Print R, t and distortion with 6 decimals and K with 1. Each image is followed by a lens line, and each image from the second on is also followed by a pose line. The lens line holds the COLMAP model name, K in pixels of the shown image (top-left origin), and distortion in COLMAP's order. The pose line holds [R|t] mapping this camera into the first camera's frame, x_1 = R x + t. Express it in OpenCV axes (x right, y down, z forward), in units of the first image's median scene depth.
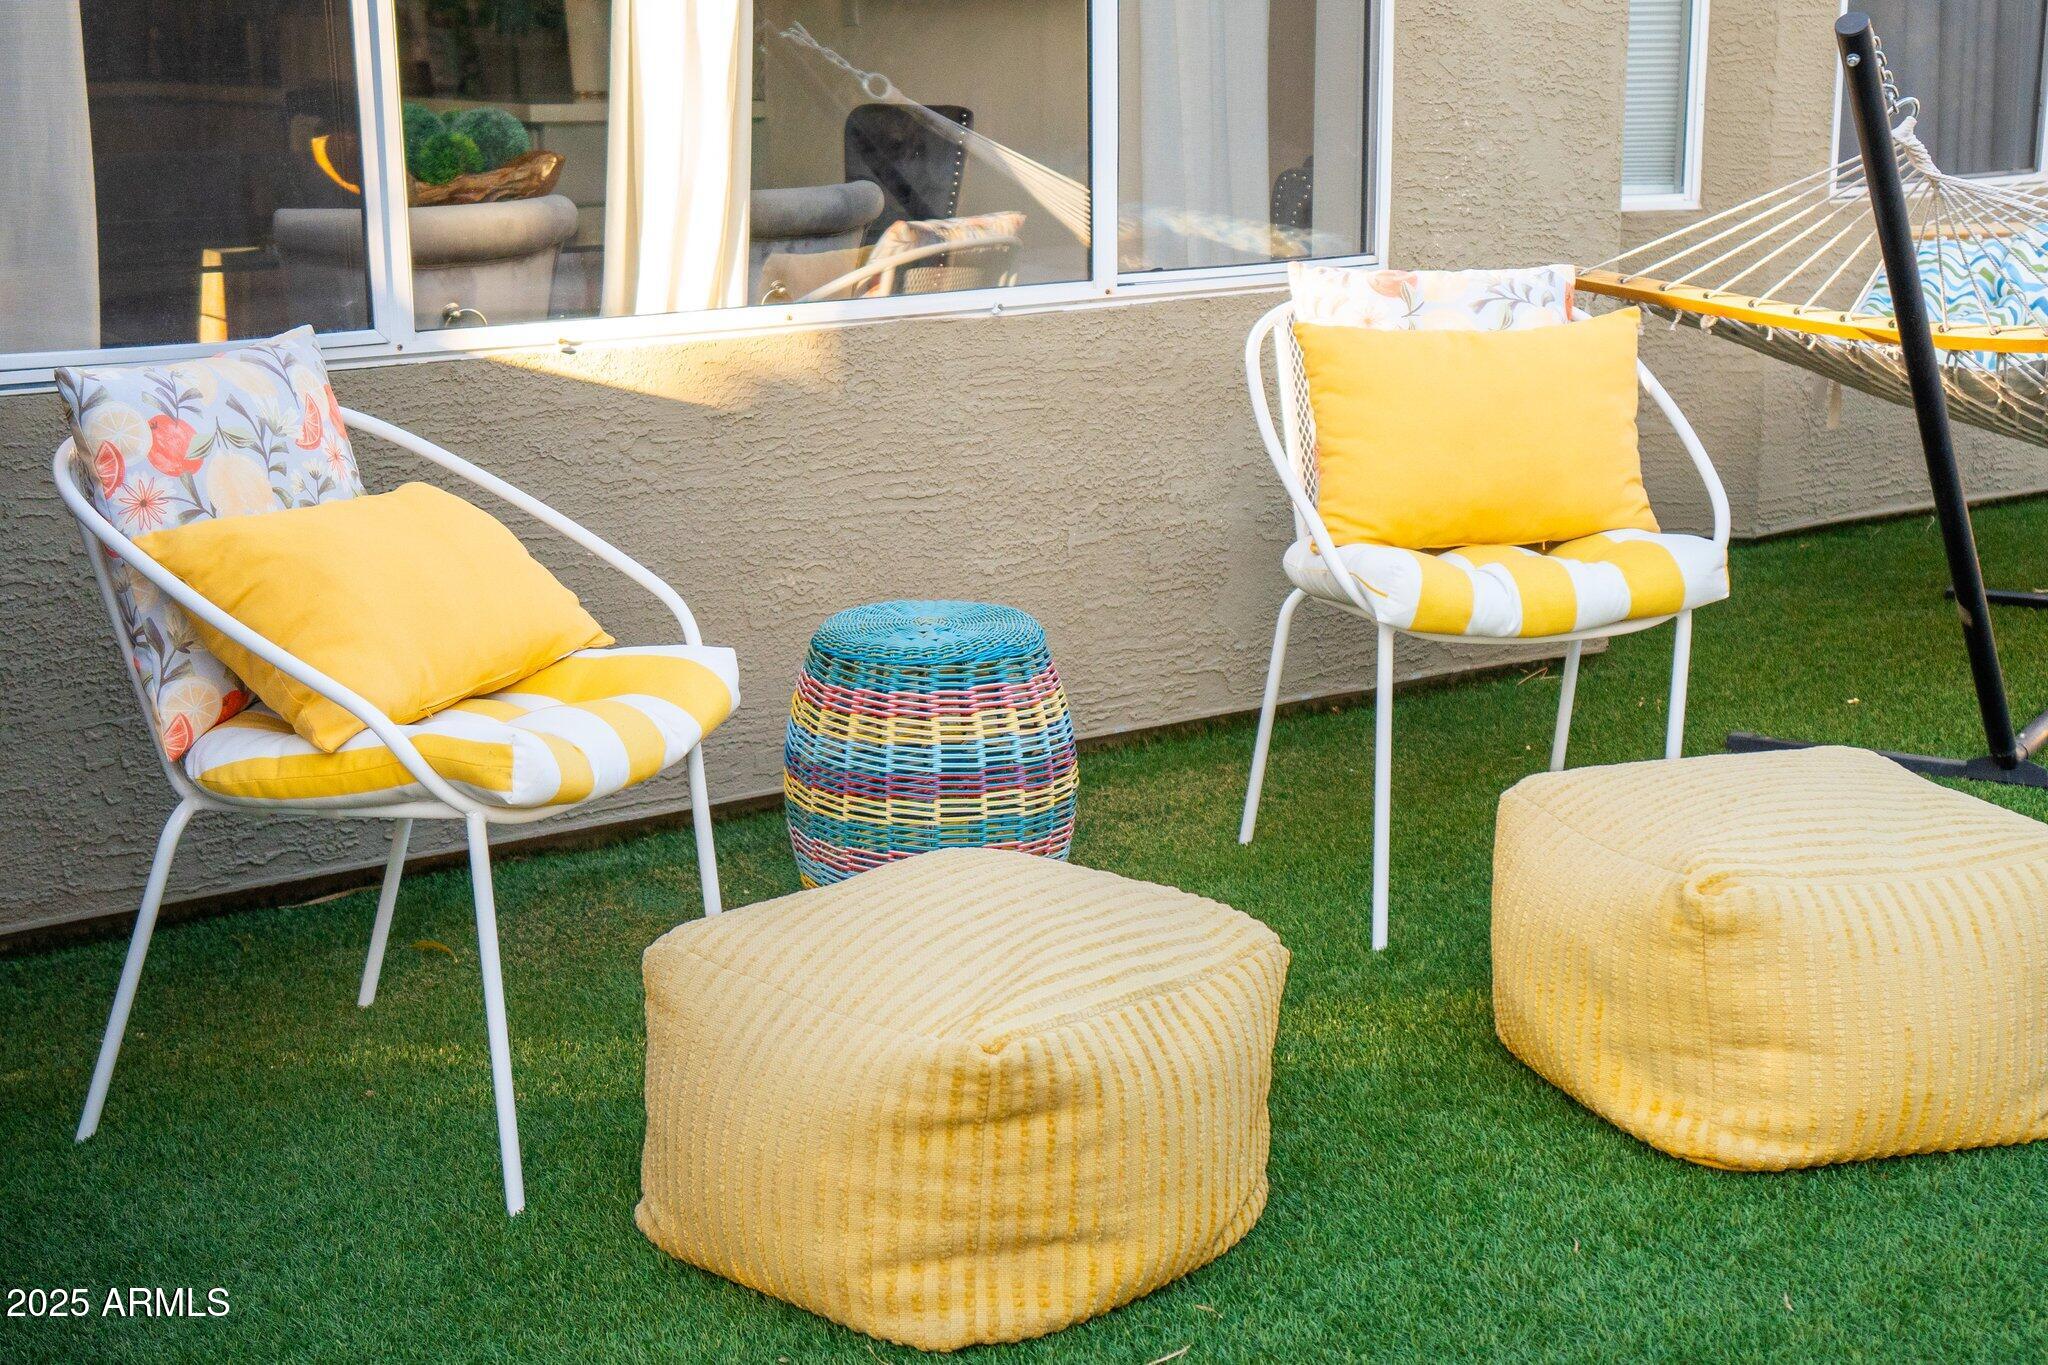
lens RADIAL K [[3089.2, 0, 1024.2], [0, 3089.2, 689.5], [0, 0, 1]] dist [0.045001, 0.000000]
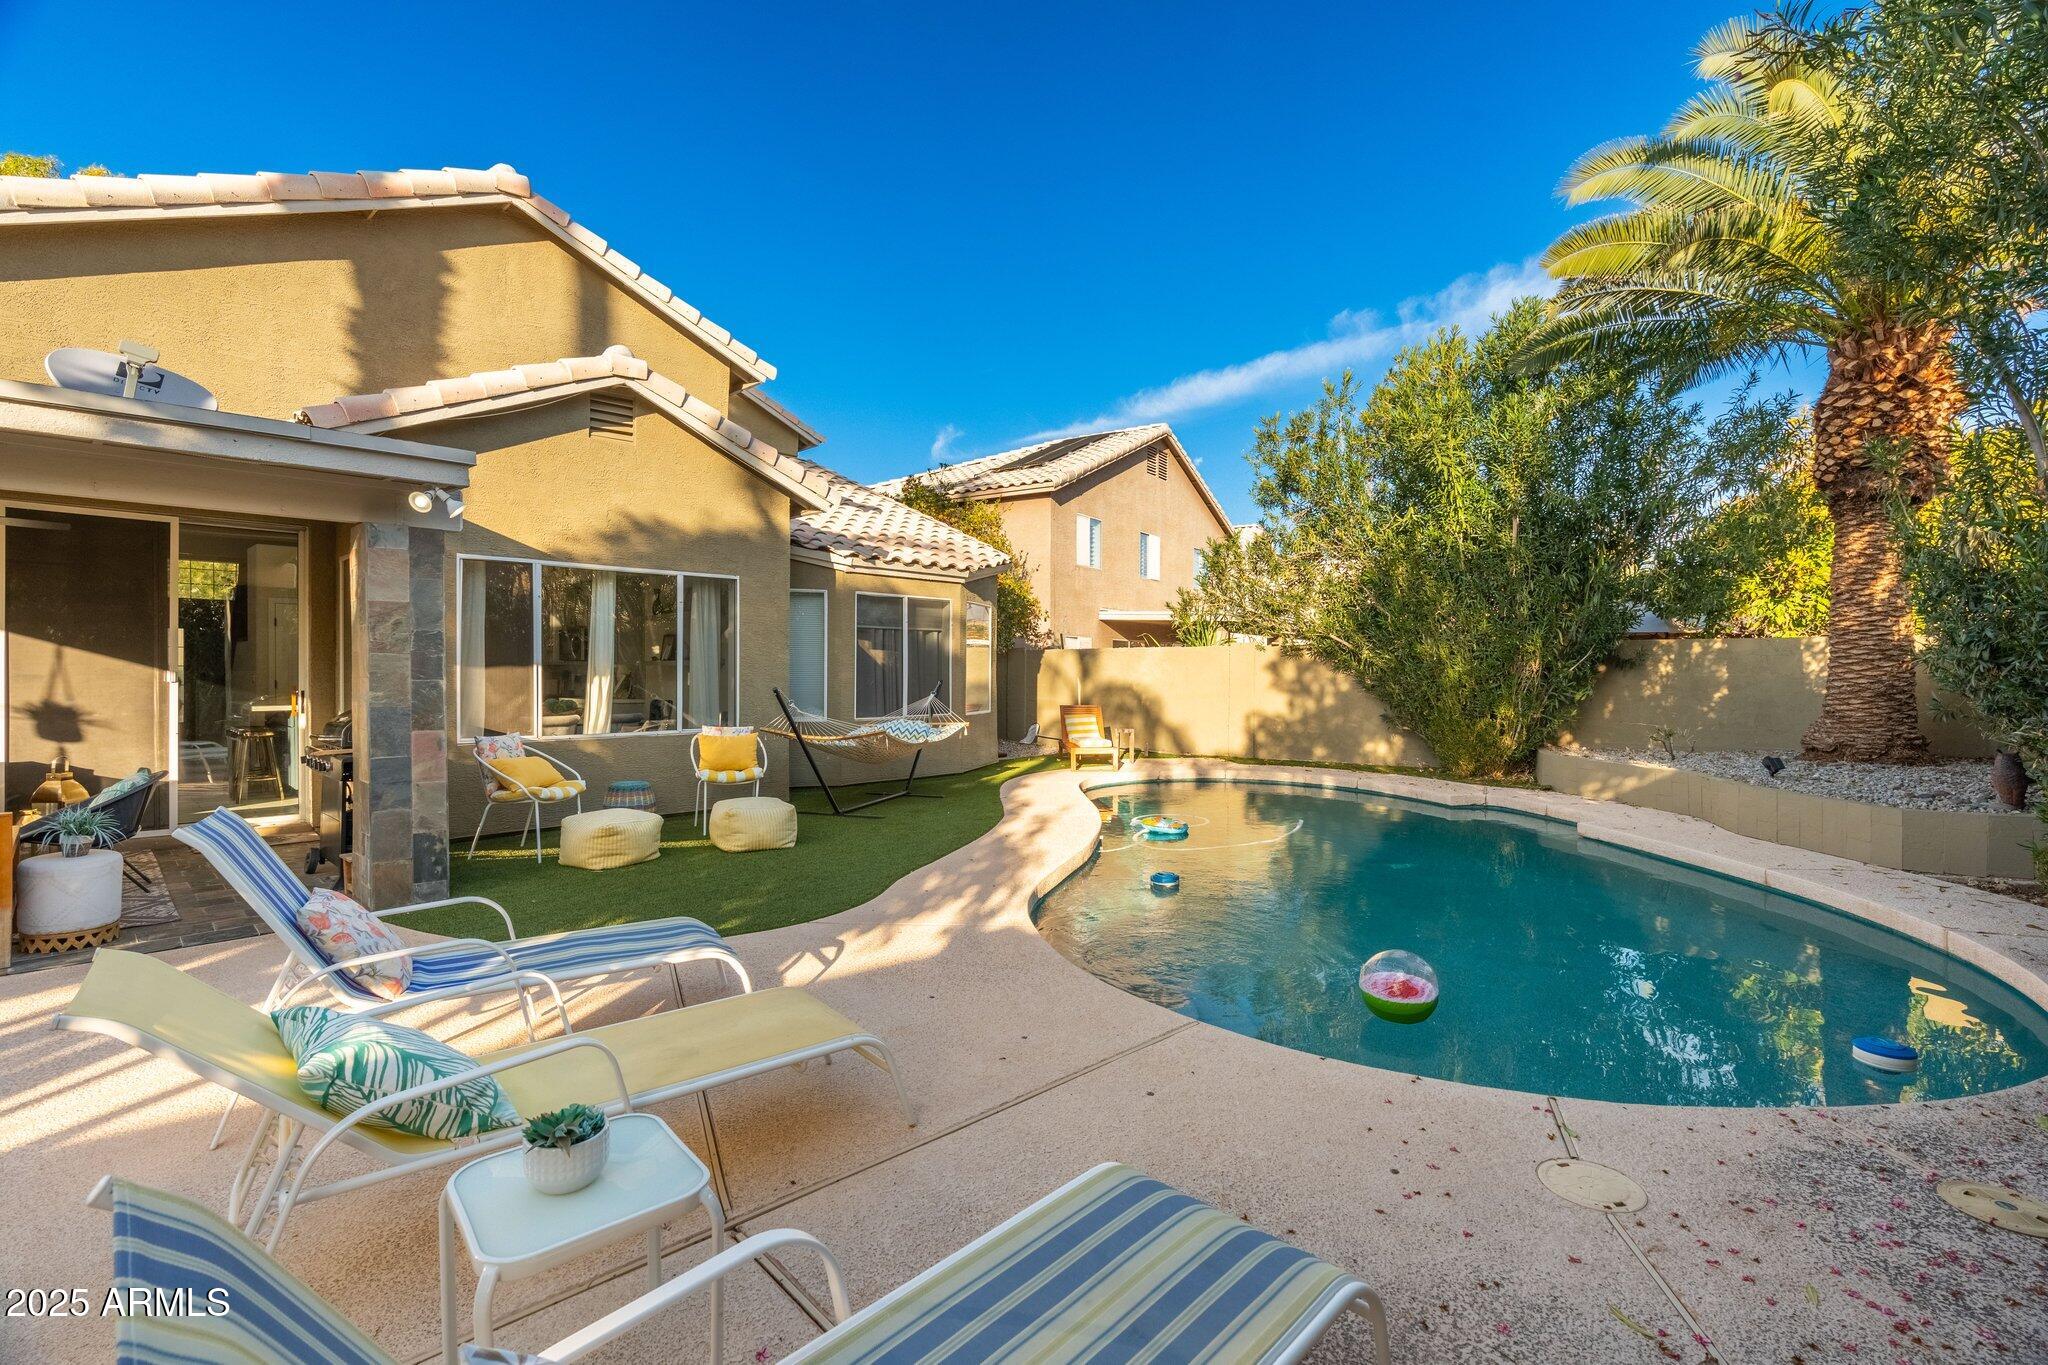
lens RADIAL K [[943.3, 0, 1021.8], [0, 943.3, 677.3], [0, 0, 1]] dist [0.002126, 0.000736]
pose [[0.981128, 0.006800, 0.193240, 0.415148], [0.037204, 0.974069, -0.223173, 0.249206], [-0.189747, 0.226151, 0.955433, -1.099076]]
